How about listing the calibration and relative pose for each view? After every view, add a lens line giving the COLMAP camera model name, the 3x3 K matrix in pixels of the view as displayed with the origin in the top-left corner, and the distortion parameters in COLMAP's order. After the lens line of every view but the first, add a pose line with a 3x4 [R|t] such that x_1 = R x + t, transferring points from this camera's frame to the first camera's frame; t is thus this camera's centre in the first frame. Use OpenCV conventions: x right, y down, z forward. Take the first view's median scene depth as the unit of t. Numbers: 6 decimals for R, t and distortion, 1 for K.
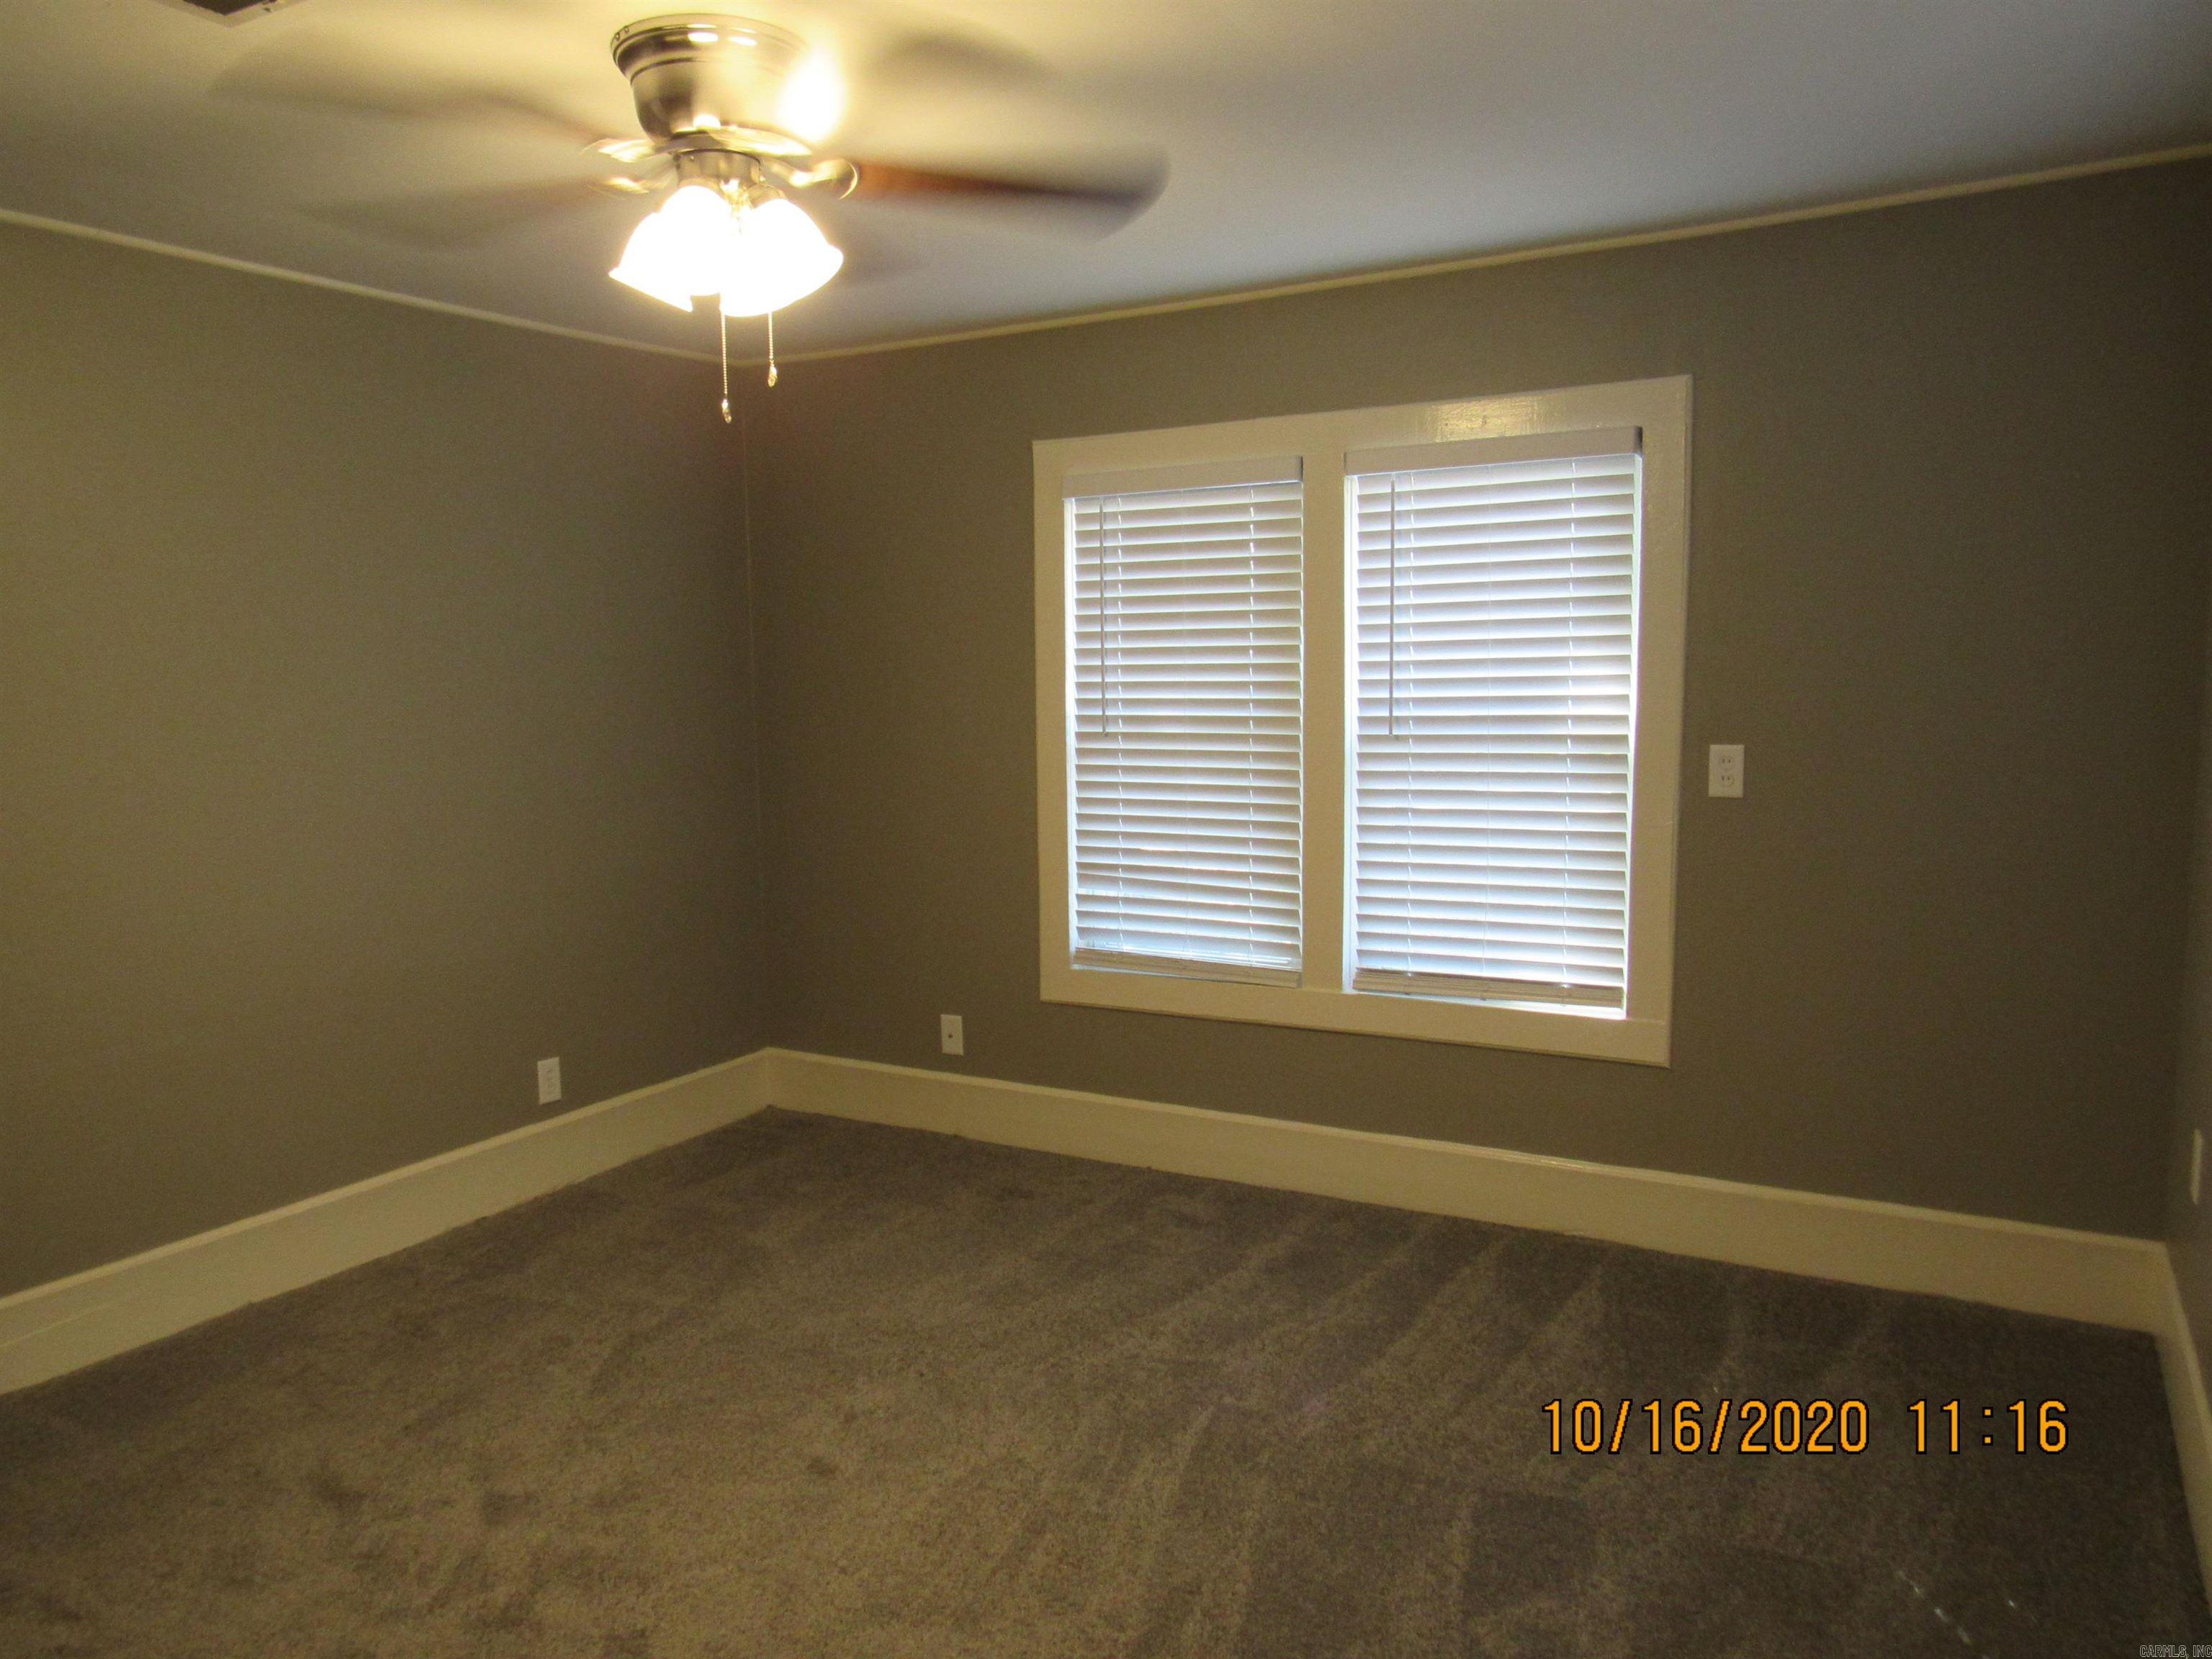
lens RADIAL K [[1585.4, 0, 1106.0], [0, 1585.4, 829.5], [0, 0, 1]] dist [-0.011655, -0.015926]
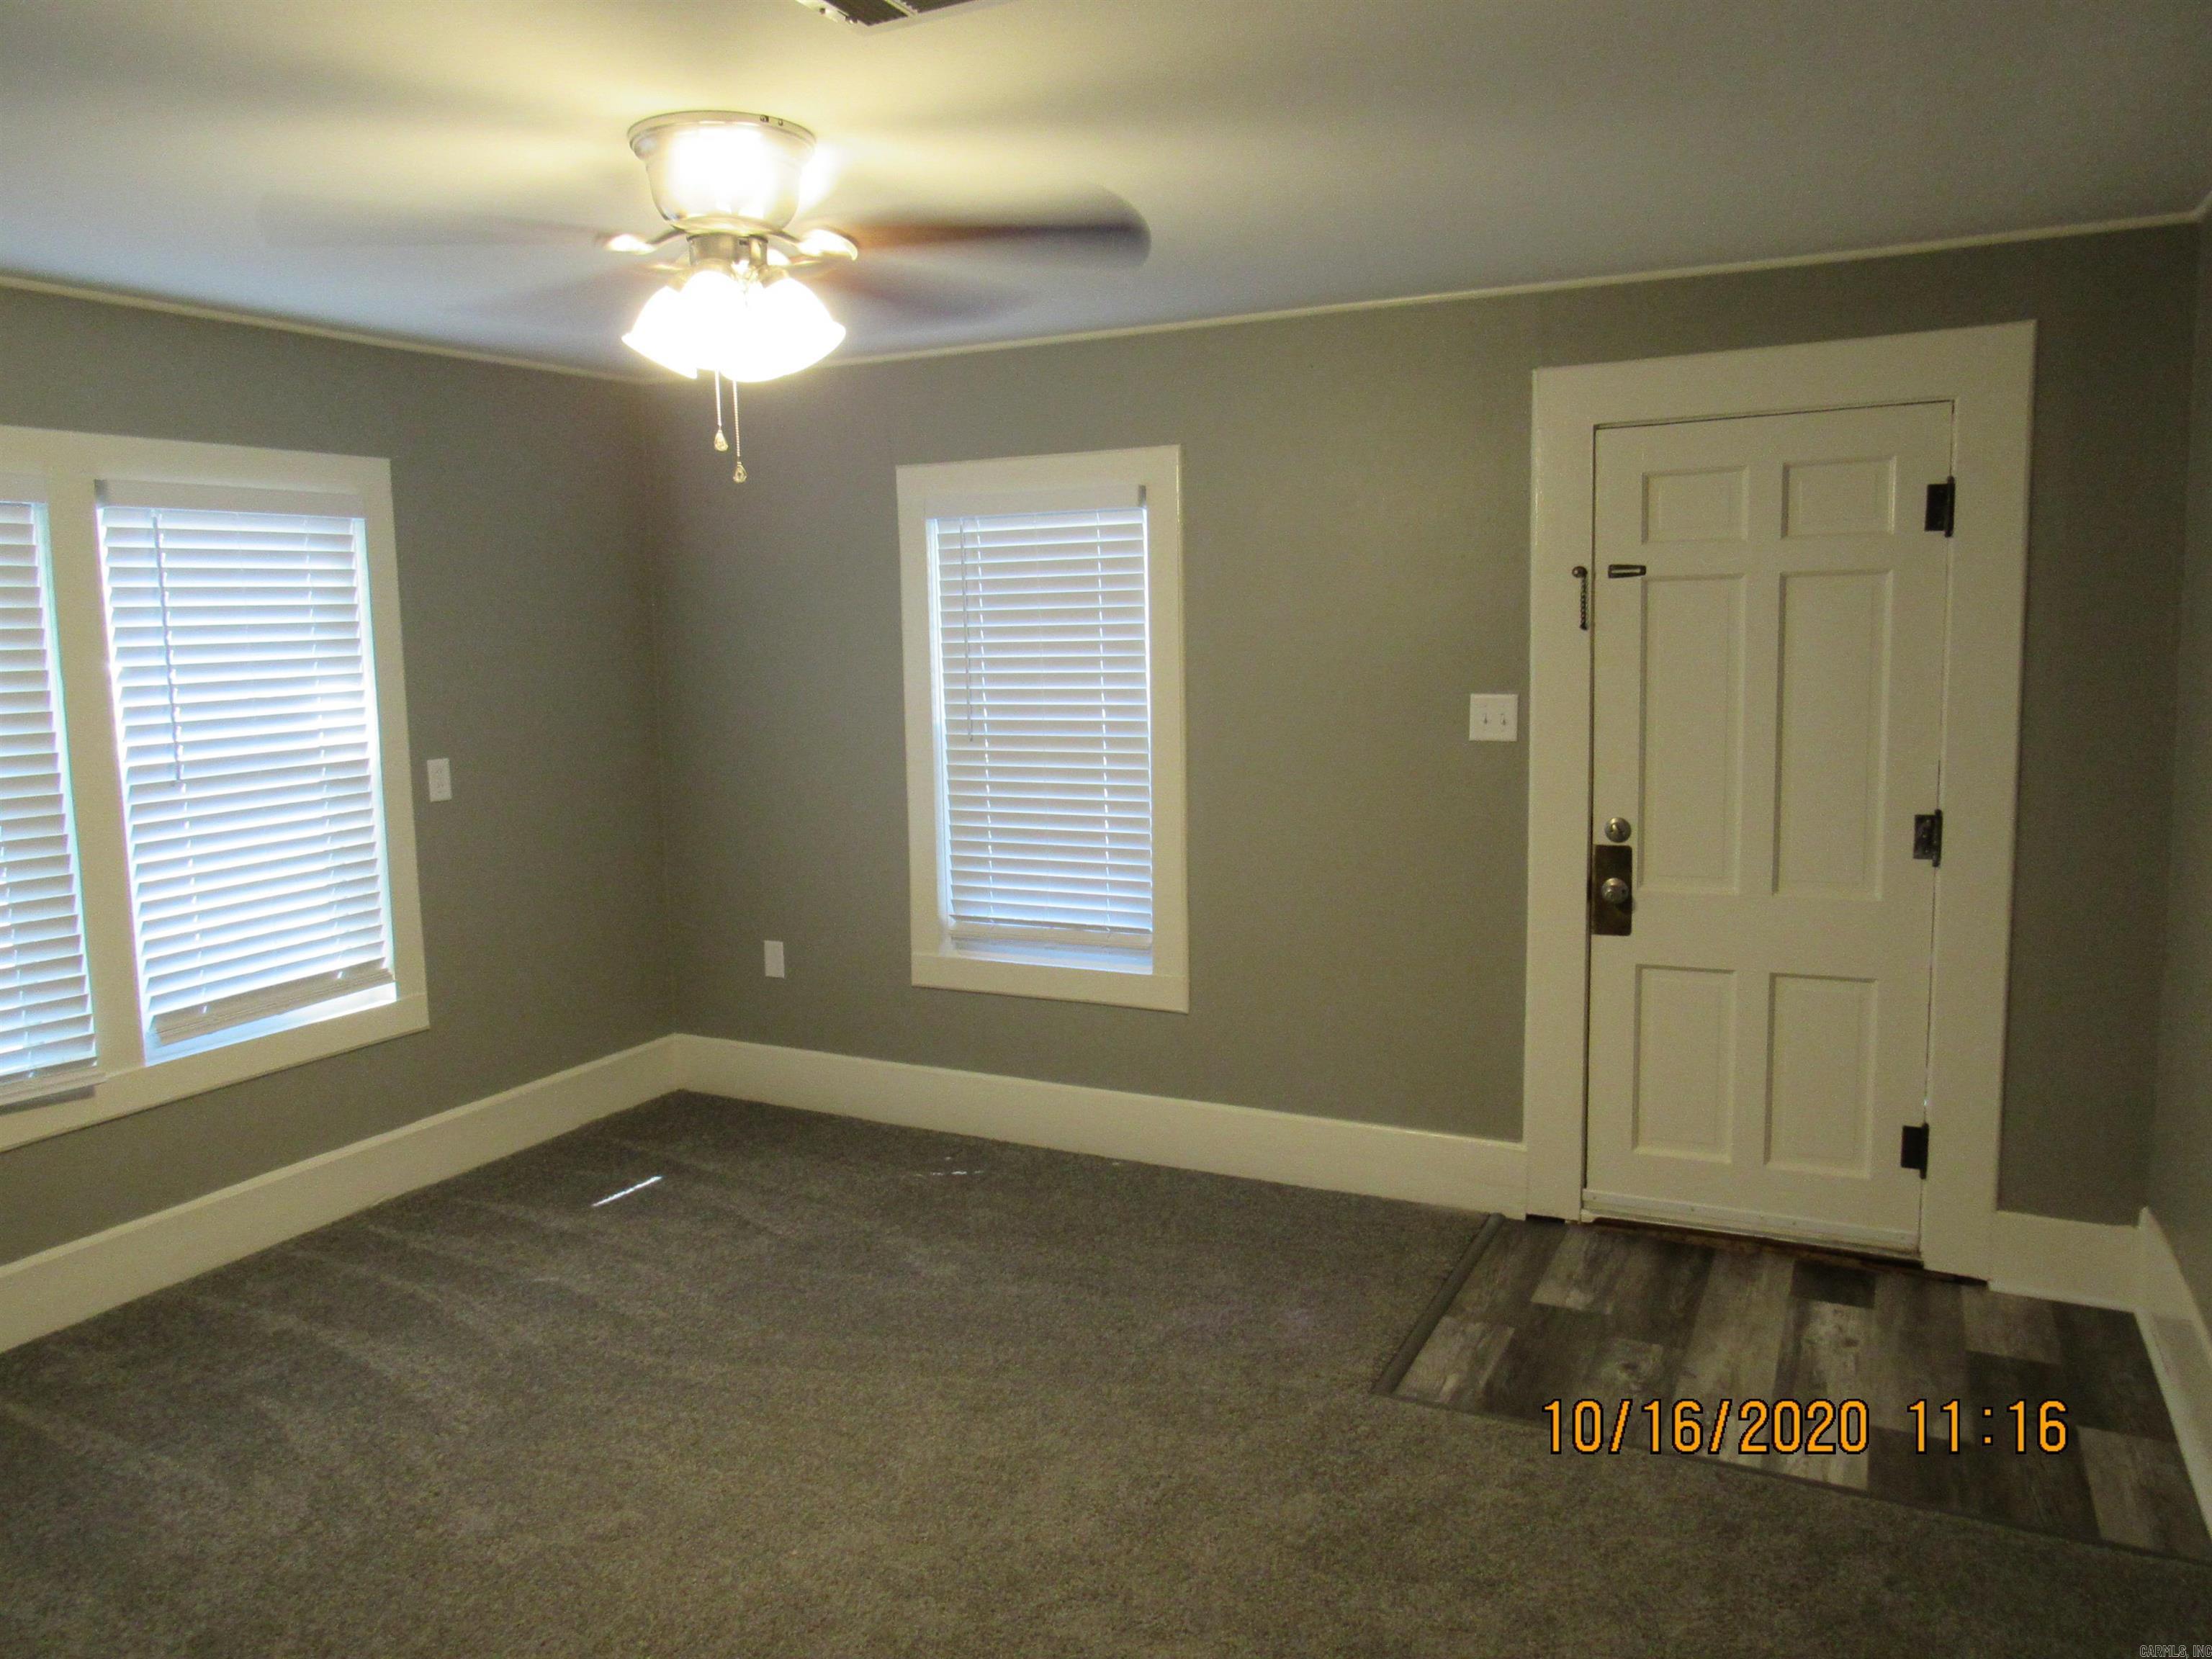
lens RADIAL K [[1561.4, 0, 1106.0], [0, 1561.4, 829.5], [0, 0, 1]] dist [-0.041302, 0.001932]
pose [[-0.064287, -0.108543, 0.992011, -0.837711], [0.127818, 0.984984, 0.116058, -0.071391], [-0.989712, 0.134257, -0.049448, 0.528562]]
